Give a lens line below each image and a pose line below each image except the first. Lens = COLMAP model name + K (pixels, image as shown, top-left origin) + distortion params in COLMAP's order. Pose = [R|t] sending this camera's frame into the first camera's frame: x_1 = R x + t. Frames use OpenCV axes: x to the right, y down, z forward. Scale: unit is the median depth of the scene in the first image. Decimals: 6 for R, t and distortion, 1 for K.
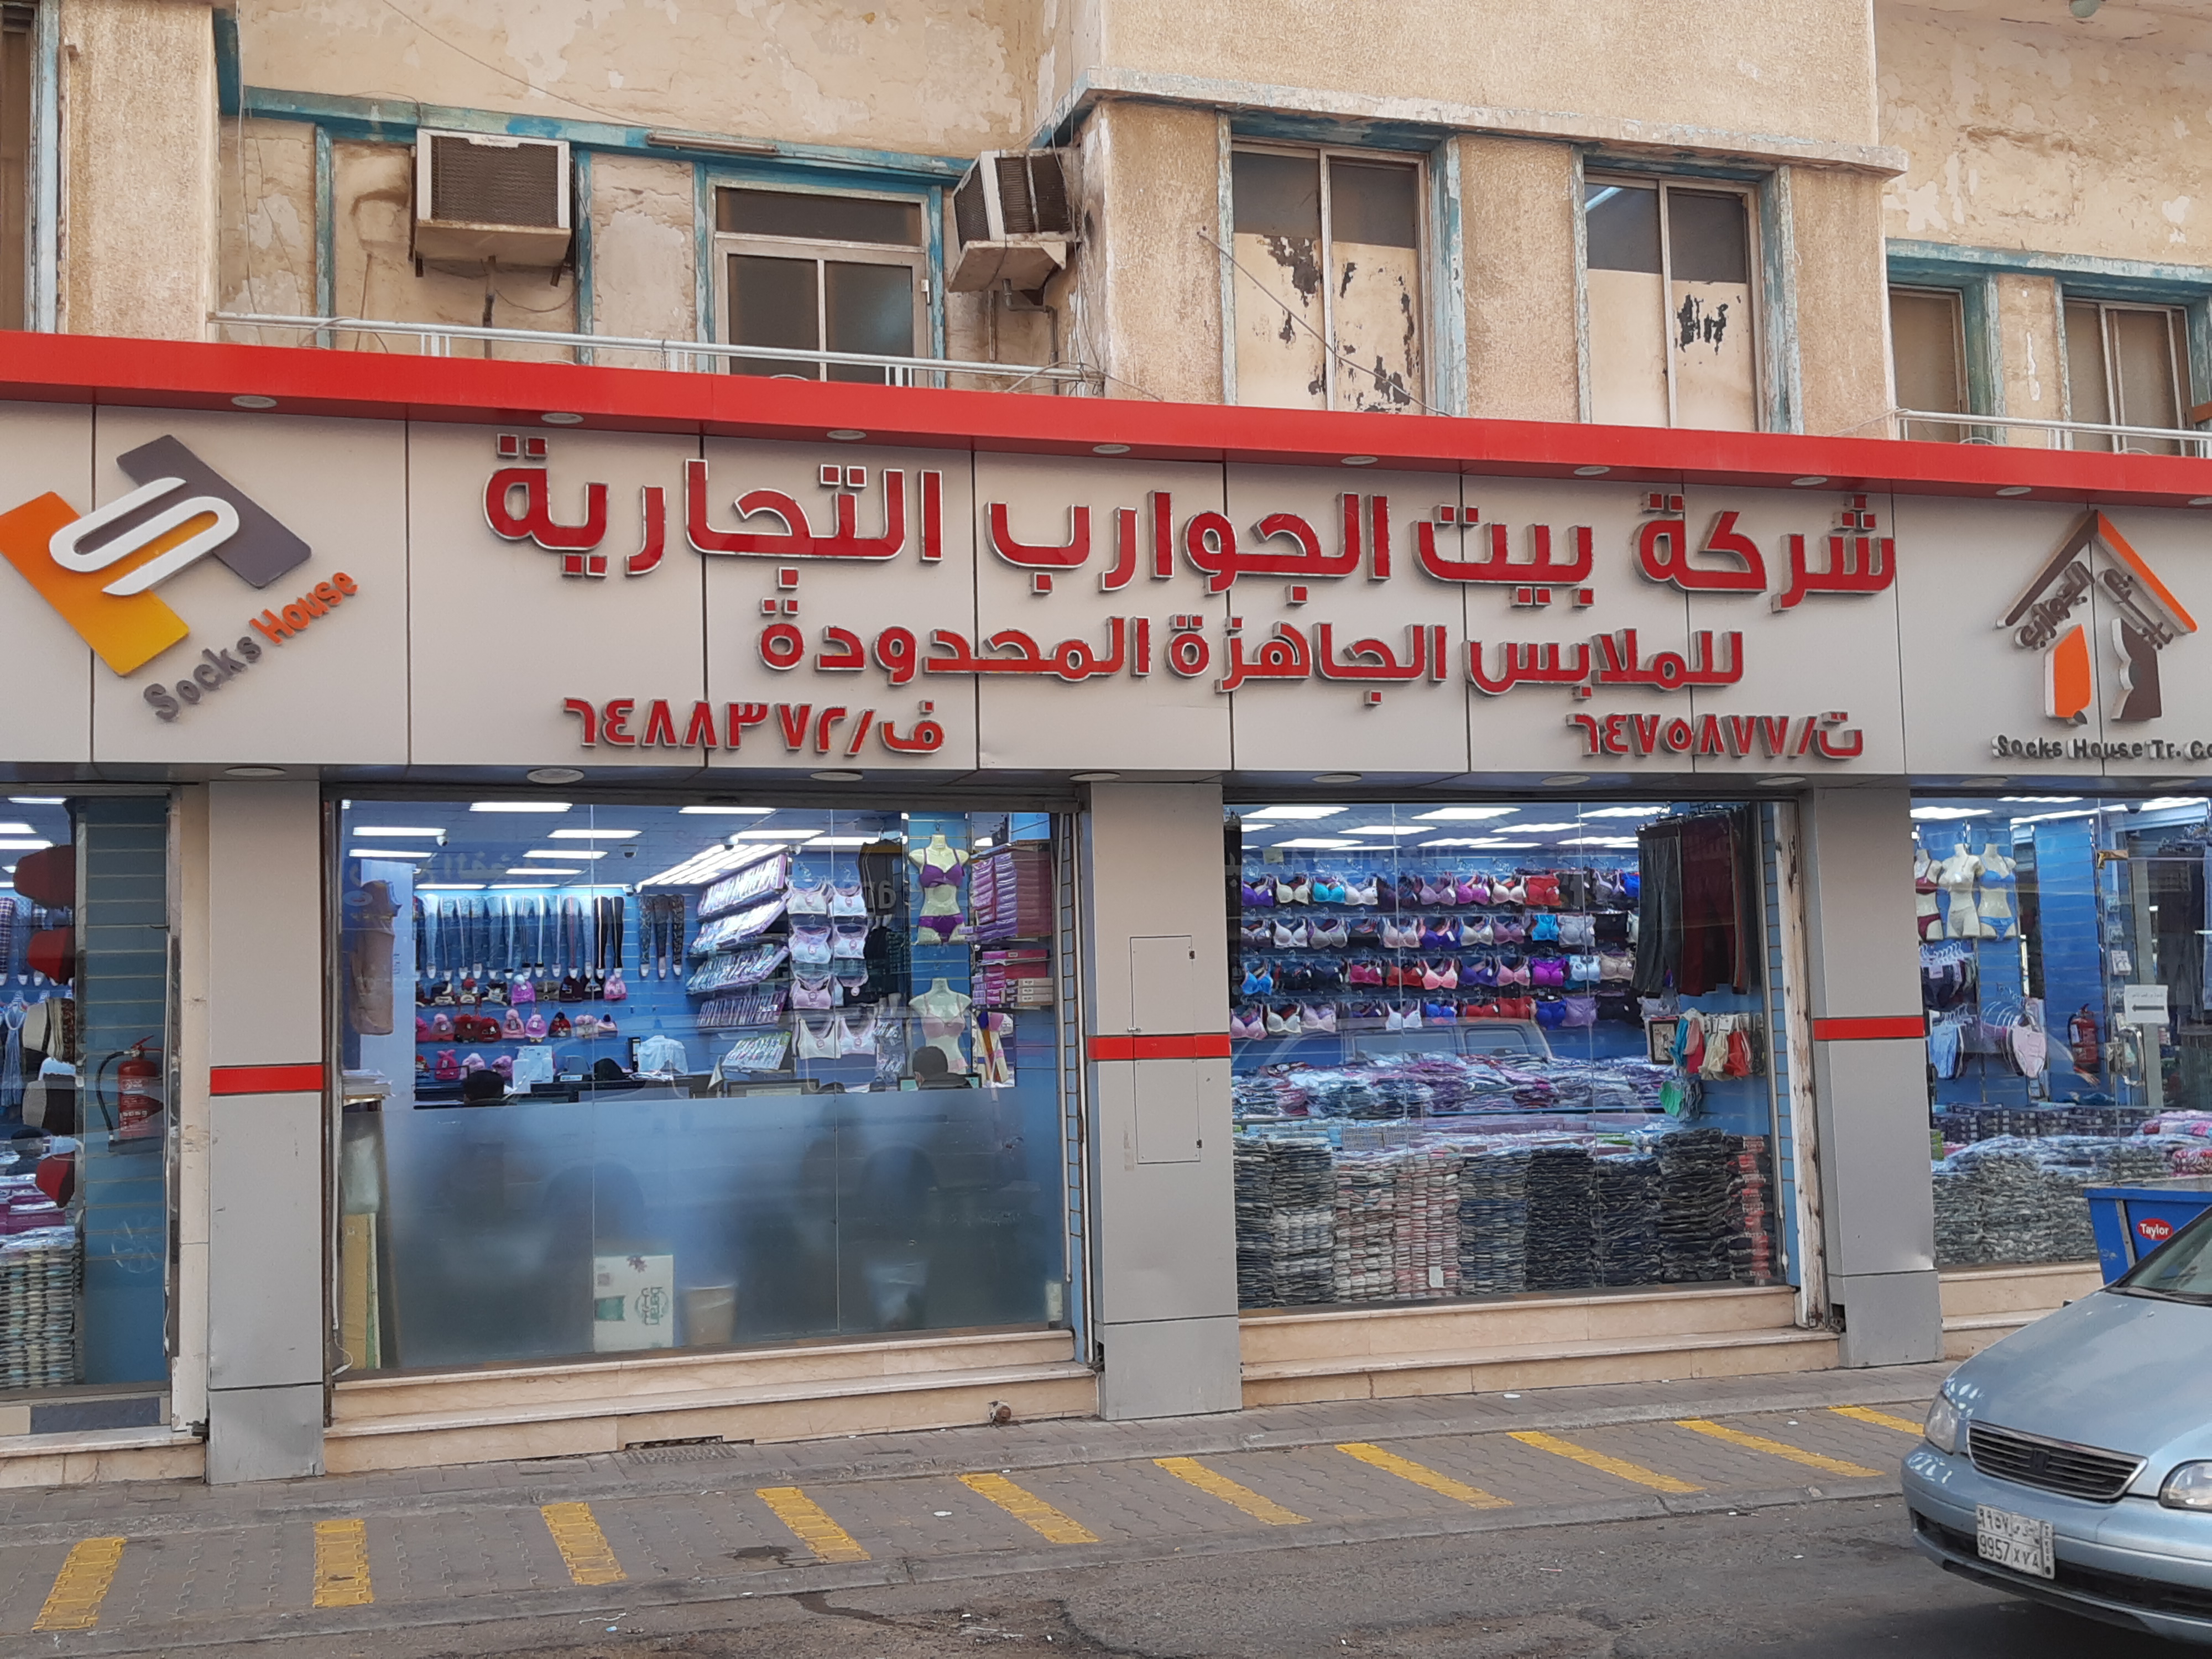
lens RADIAL K [[2369.6, 0, 1104.5], [0, 2369.6, 821.1], [0, 0, 1]] dist [0.199127, -0.734357]
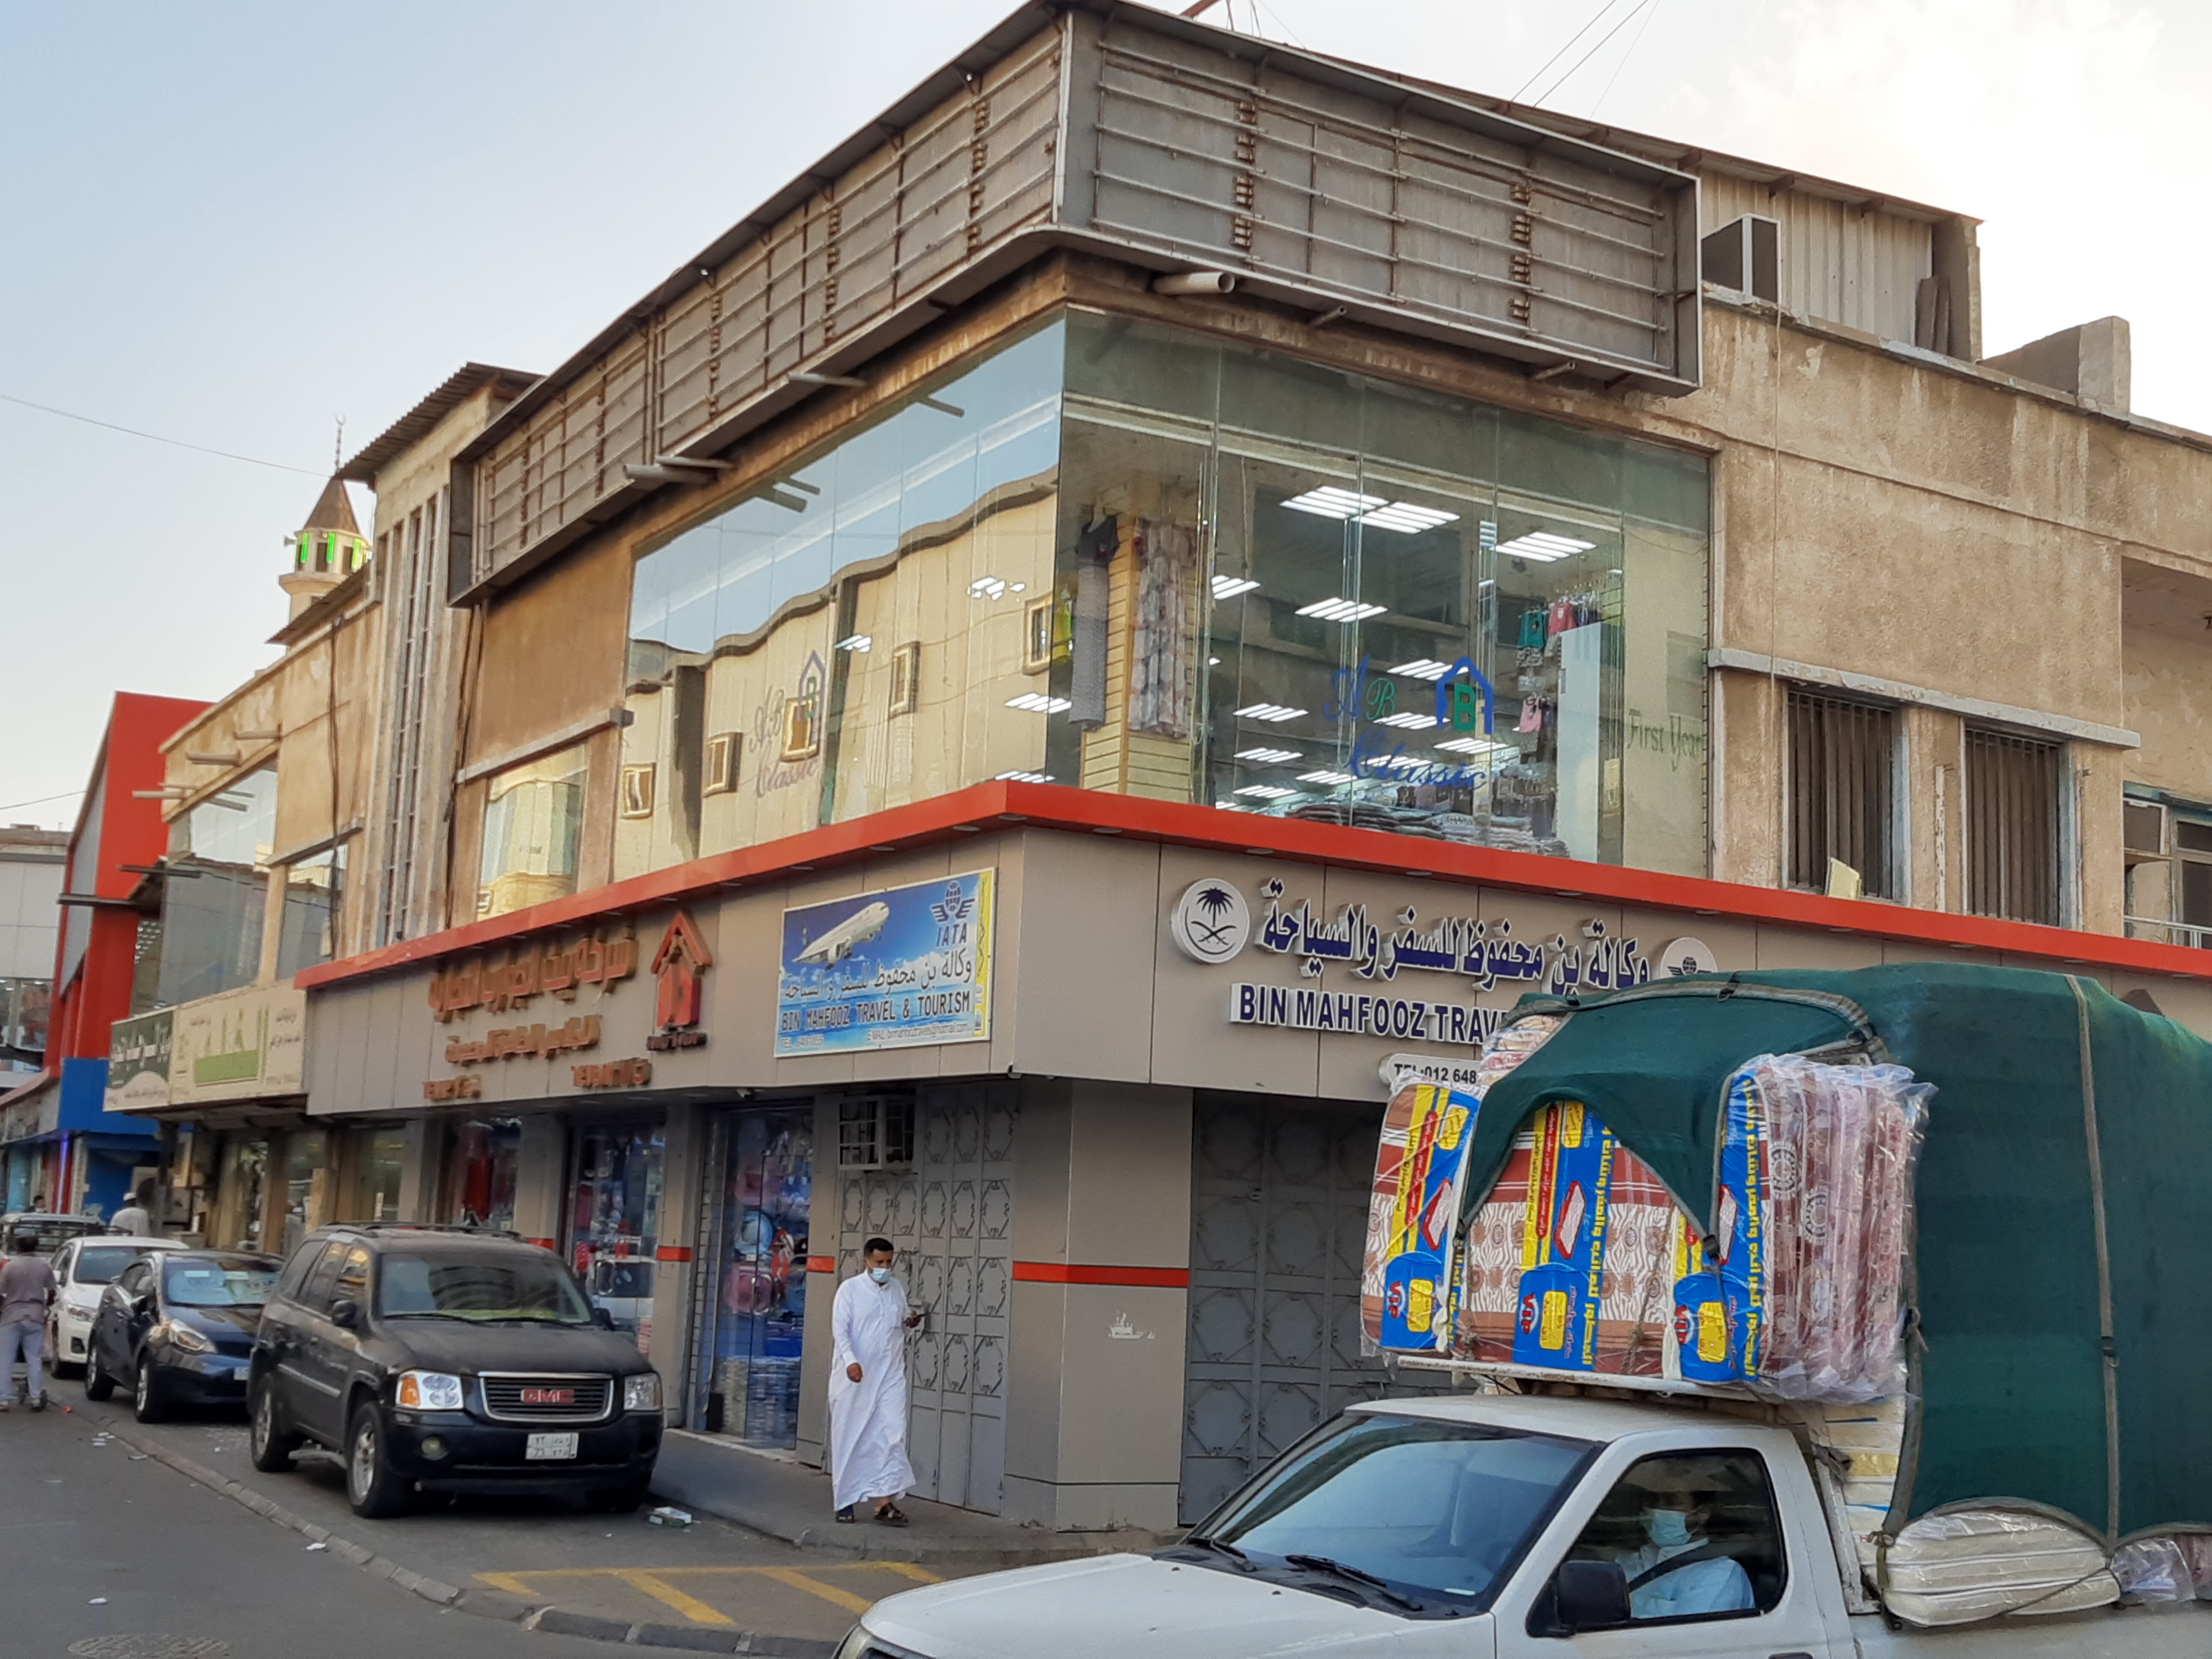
lens RADIAL K [[2560.2, 0, 1097.8], [0, 2560.2, 813.1], [0, 0, 1]] dist [0.169722, -0.590644]
pose [[0.972338, 0.105633, 0.208327, -1.361402], [-0.089687, 0.992372, -0.084581, -0.042354], [-0.215673, 0.063557, 0.974395, -0.685930]]
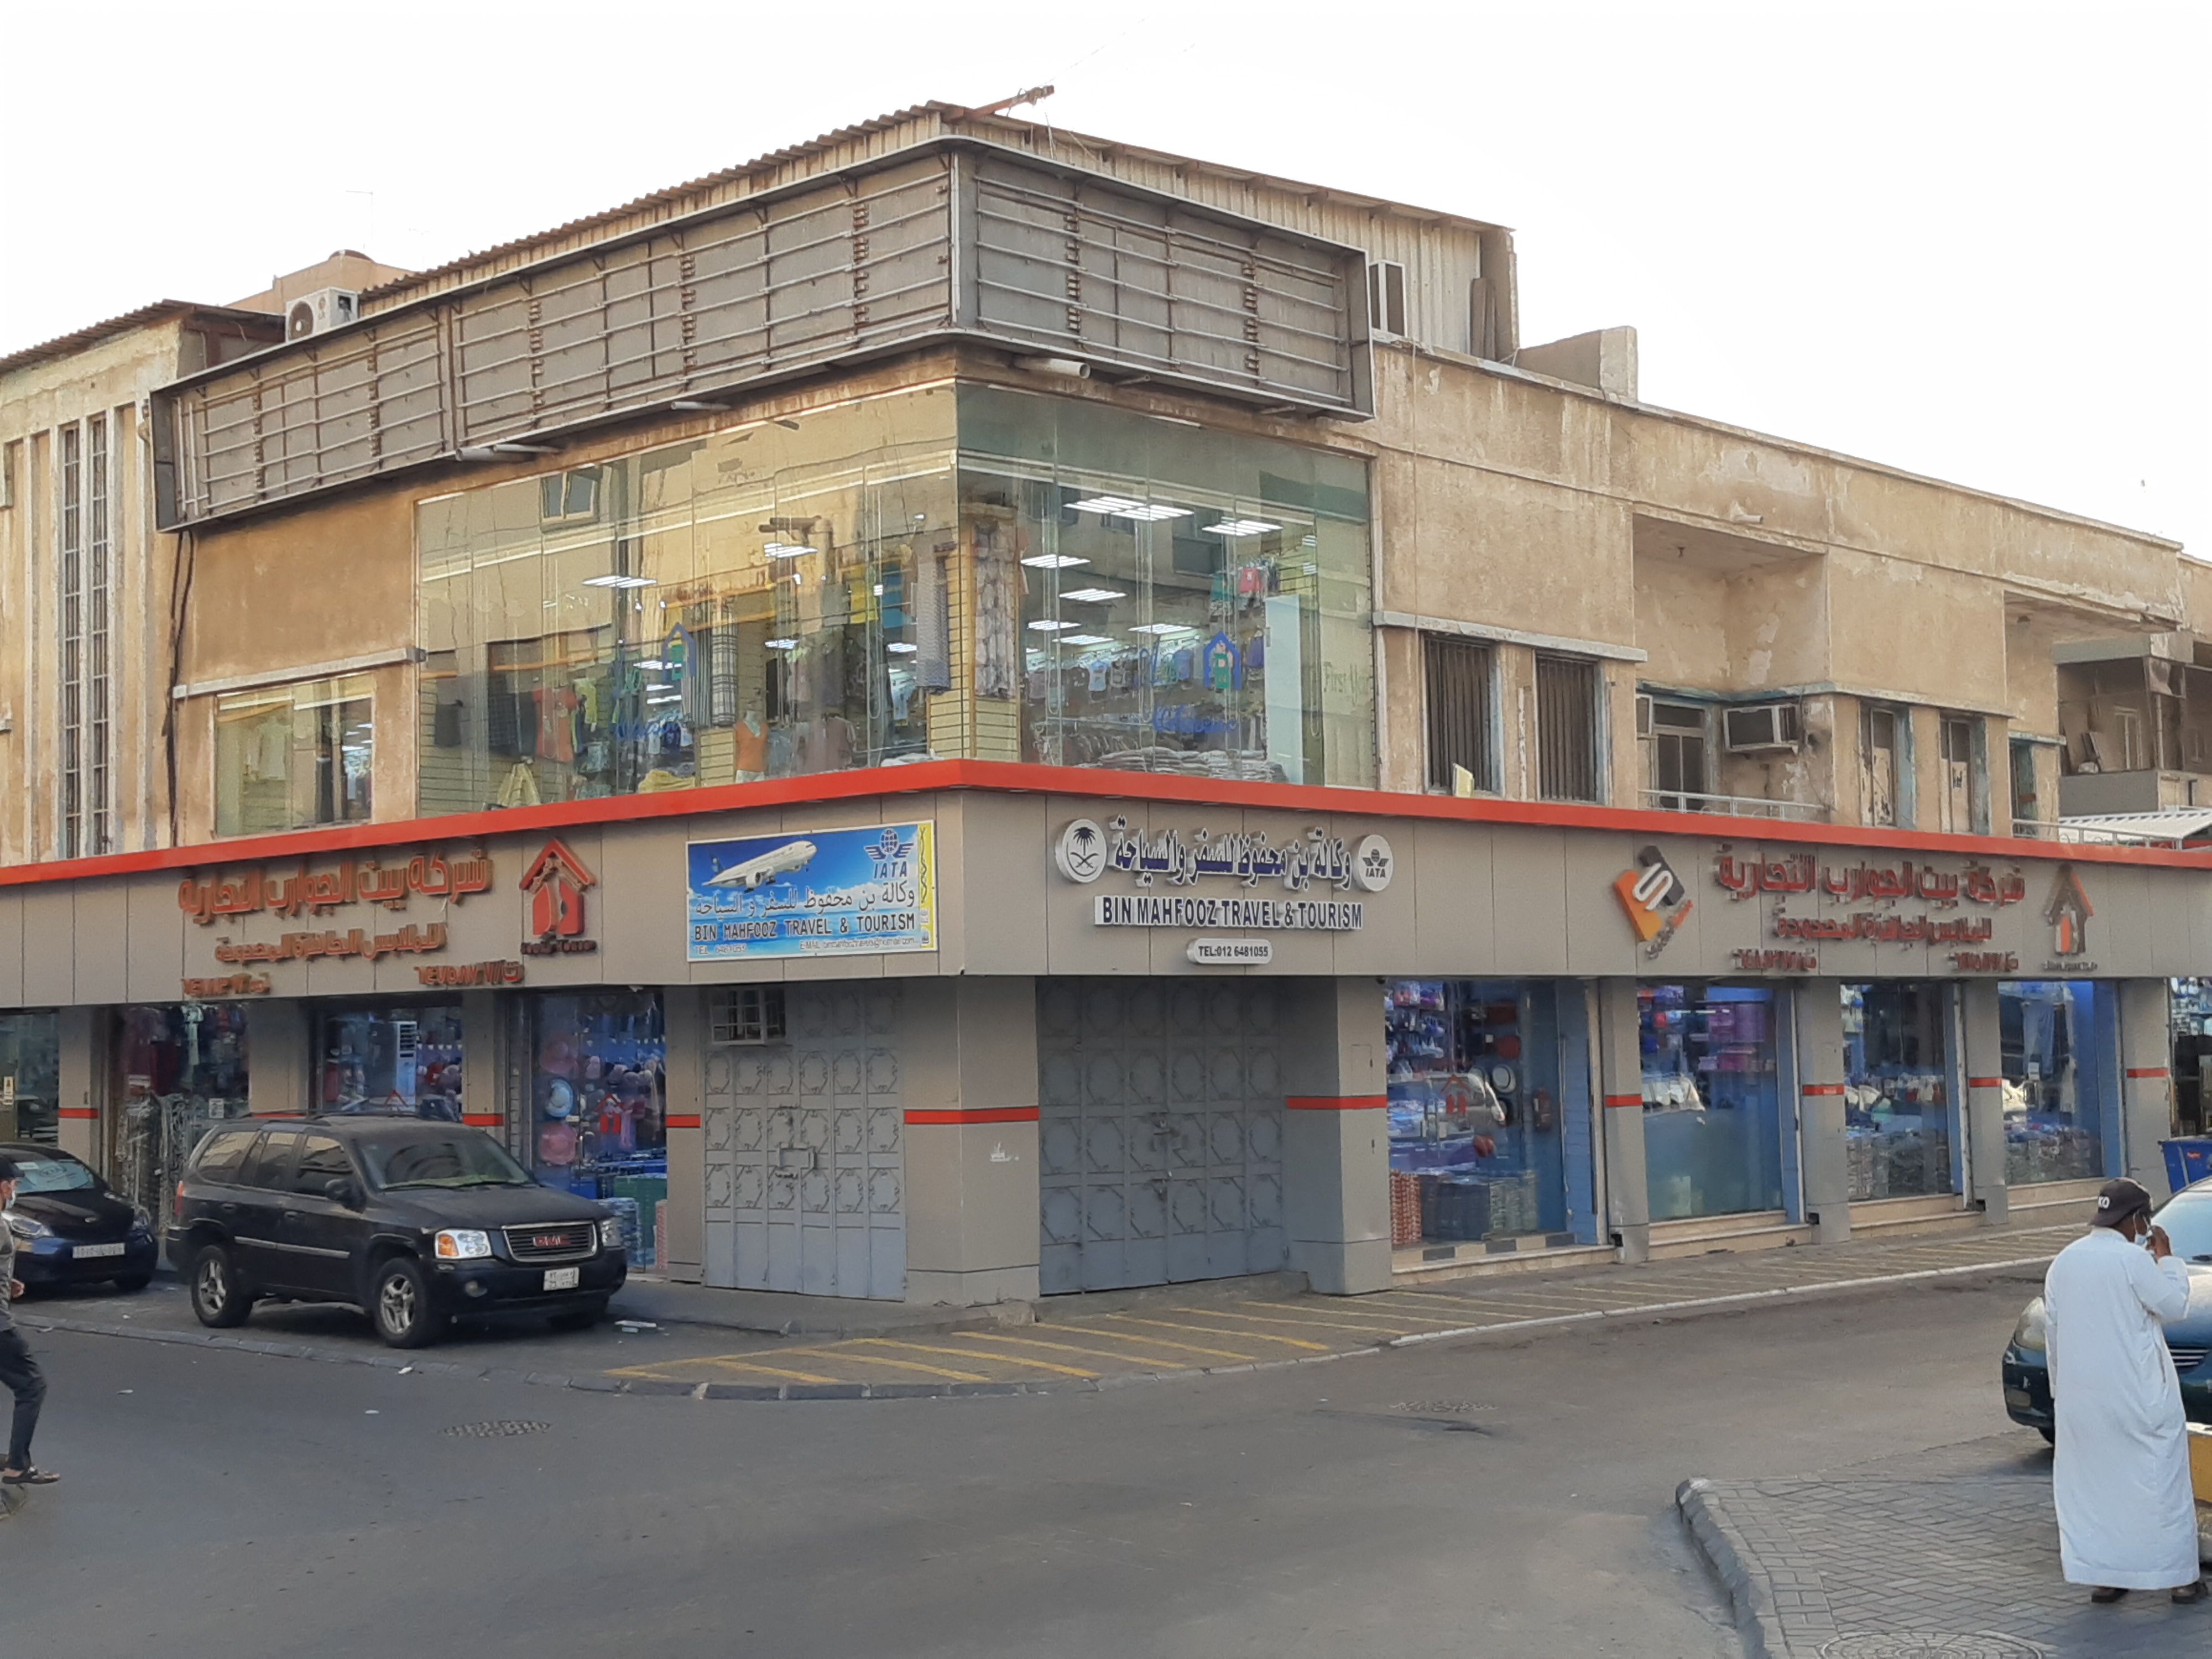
lens RADIAL K [[2868.3, 0, 1104.3], [0, 2868.3, 812.0], [0, 0, 1]] dist [0.179024, -0.686697]
pose [[0.875764, 0.047999, 0.480348, -1.967997], [-0.046704, 0.998801, -0.014654, -0.103253], [-0.480475, -0.009600, 0.876956, -1.156908]]
